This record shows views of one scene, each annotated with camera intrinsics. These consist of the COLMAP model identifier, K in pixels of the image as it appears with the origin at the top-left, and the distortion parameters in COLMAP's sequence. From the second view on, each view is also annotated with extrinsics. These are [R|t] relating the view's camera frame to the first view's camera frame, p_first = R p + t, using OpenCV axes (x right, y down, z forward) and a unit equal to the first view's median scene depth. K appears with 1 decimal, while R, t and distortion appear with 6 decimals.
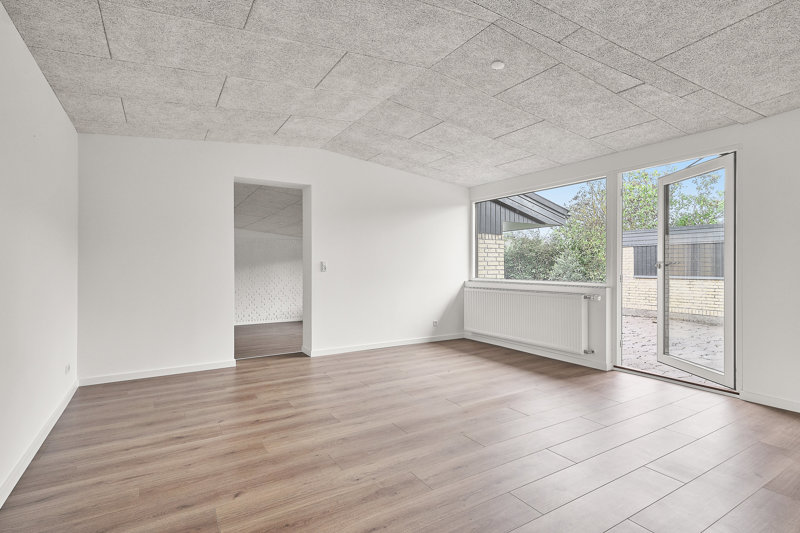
lens RADIAL K [[389.3, 0, 397.1], [0, 389.3, 265.7], [0, 0, 1]] dist [0.003064, -0.000276]
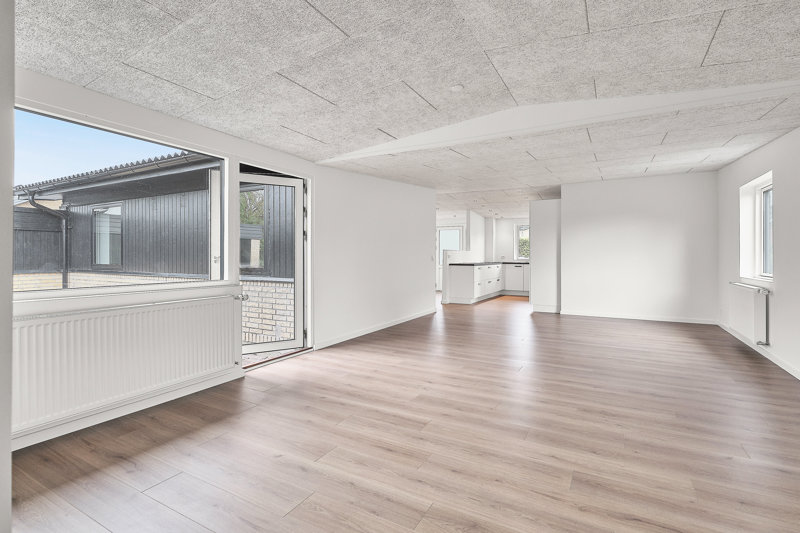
lens RADIAL K [[389.3, 0, 399.1], [0, 389.3, 259.6], [0, 0, 1]] dist [0.003064, -0.000276]
pose [[-0.495106, -0.013042, 0.868735, -0.687880], [-0.001237, 0.999897, 0.014306, -0.026487], [-0.868832, 0.006009, -0.495071, 1.806852]]
